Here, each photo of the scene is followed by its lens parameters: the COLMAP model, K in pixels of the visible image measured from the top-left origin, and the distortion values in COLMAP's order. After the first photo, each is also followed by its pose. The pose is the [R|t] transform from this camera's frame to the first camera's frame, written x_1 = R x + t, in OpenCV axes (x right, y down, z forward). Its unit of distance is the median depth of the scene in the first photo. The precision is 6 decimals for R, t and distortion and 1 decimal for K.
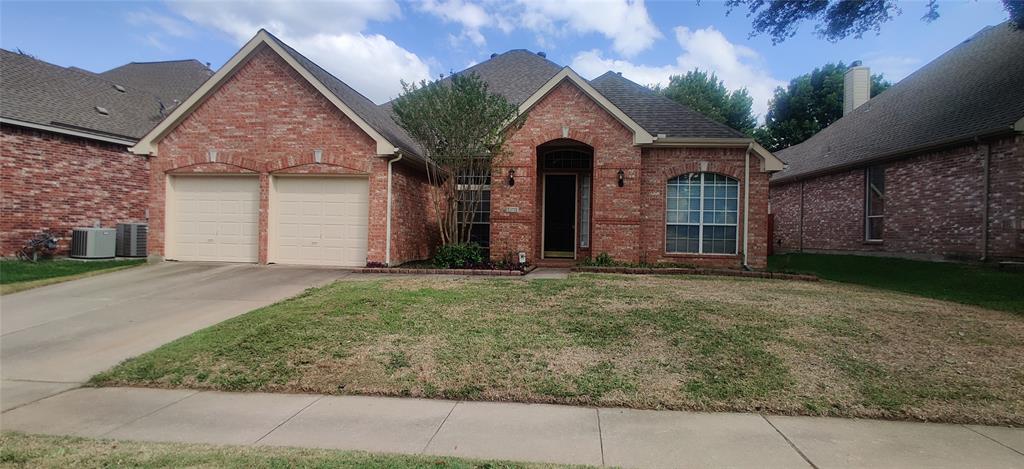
lens RADIAL K [[505.0, 0, 516.8], [0, 505.0, 233.3], [0, 0, 1]] dist [-0.001864, 0.004135]
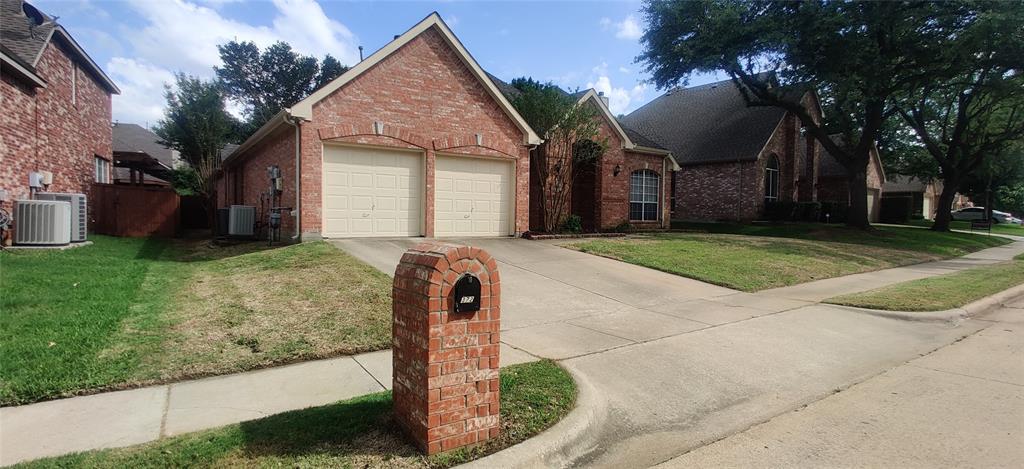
lens RADIAL K [[505.0, 0, 520.3], [0, 505.0, 230.5], [0, 0, 1]] dist [-0.001864, 0.004135]
pose [[0.739181, -0.030874, 0.672799, -1.049950], [0.001080, 0.999002, 0.044657, -0.000382], [-0.673506, -0.032283, 0.738476, 0.094640]]
